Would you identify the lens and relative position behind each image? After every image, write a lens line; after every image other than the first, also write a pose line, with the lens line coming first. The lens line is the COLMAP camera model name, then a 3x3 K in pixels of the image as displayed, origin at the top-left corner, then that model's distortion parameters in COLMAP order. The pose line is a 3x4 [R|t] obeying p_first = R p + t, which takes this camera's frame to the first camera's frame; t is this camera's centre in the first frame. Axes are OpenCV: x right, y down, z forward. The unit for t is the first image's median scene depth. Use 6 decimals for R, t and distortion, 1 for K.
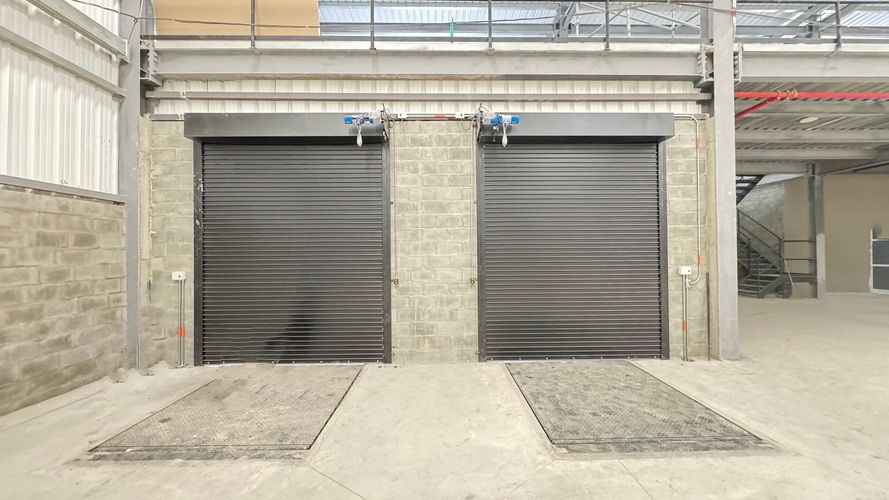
lens RADIAL K [[353.2, 0, 445.3], [0, 353.2, 251.0], [0, 0, 1]] dist [-0.002688, 0.000201]
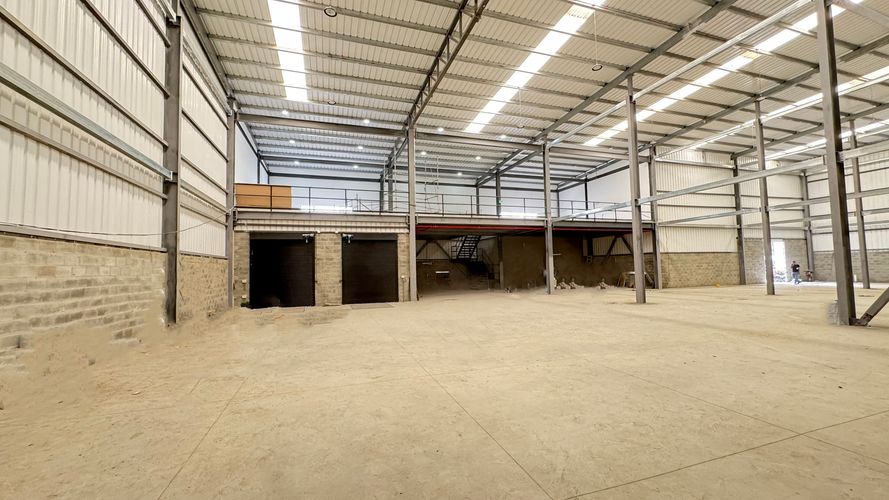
lens RADIAL K [[353.2, 0, 444.9], [0, 353.2, 250.8], [0, 0, 1]] dist [-0.002688, 0.000201]
pose [[0.954169, 0.002873, 0.299256, 0.018278], [0.012011, 0.998781, -0.047885, -0.030236], [-0.299029, 0.049285, 0.952971, -2.532470]]
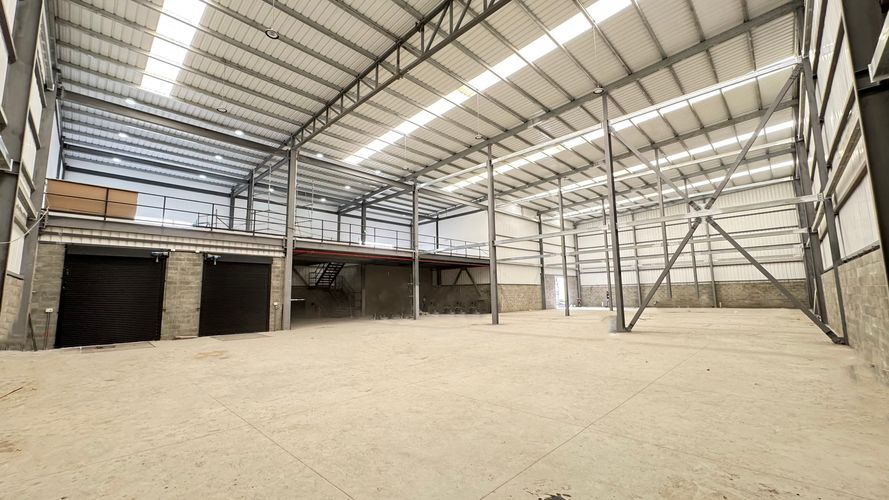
lens RADIAL K [[353.2, 0, 444.6], [0, 353.2, 250.7], [0, 0, 1]] dist [-0.002688, 0.000201]
pose [[0.711753, 0.083562, 0.697442, -0.537486], [0.005719, 0.992177, -0.124711, -0.016117], [-0.702406, 0.092752, 0.705707, -2.487884]]
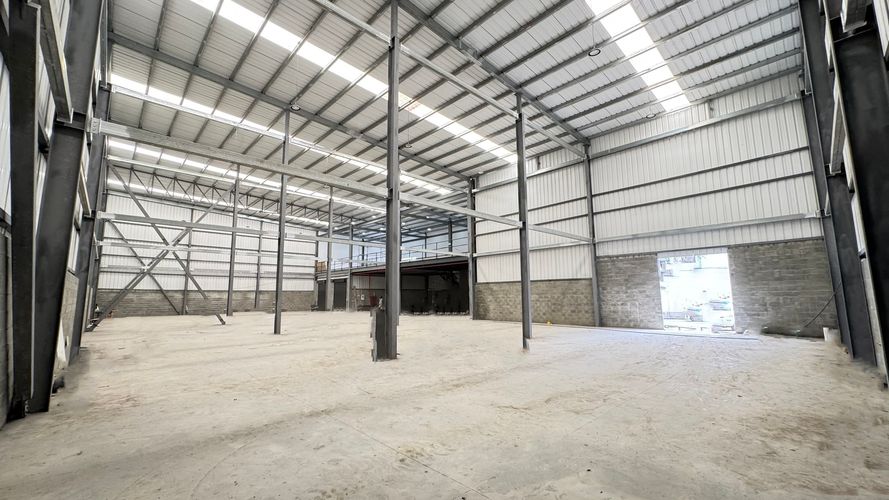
lens RADIAL K [[353.2, 0, 443.3], [0, 353.2, 253.7], [0, 0, 1]] dist [-0.002688, 0.000201]
pose [[0.672985, -0.086470, -0.734585, 7.333198], [0.007854, 0.993923, -0.109801, -0.072353], [0.739615, 0.068125, 0.669574, -2.415882]]
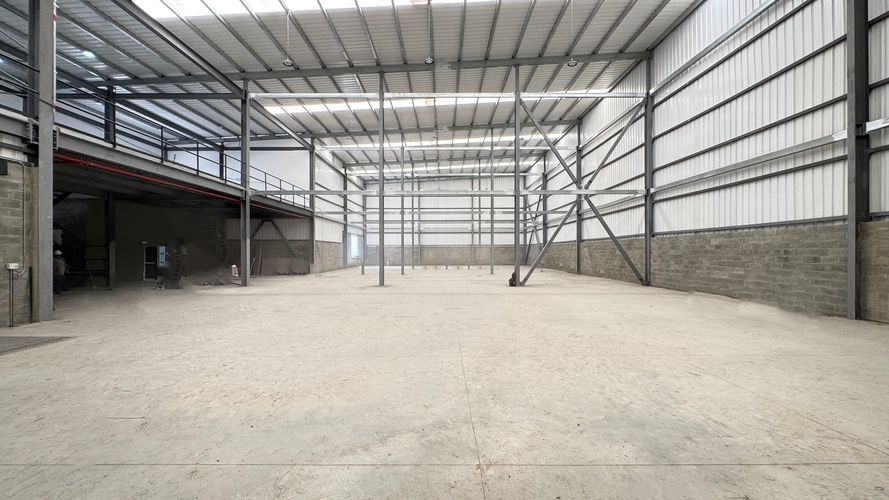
lens RADIAL K [[353.2, 0, 444.7], [0, 353.2, 249.7], [0, 0, 1]] dist [-0.002688, 0.000201]
pose [[0.015314, 0.014491, 0.999778, -0.759591], [-0.003808, 0.999889, -0.014434, 0.000572], [-0.999875, -0.003586, 0.015367, -0.822106]]
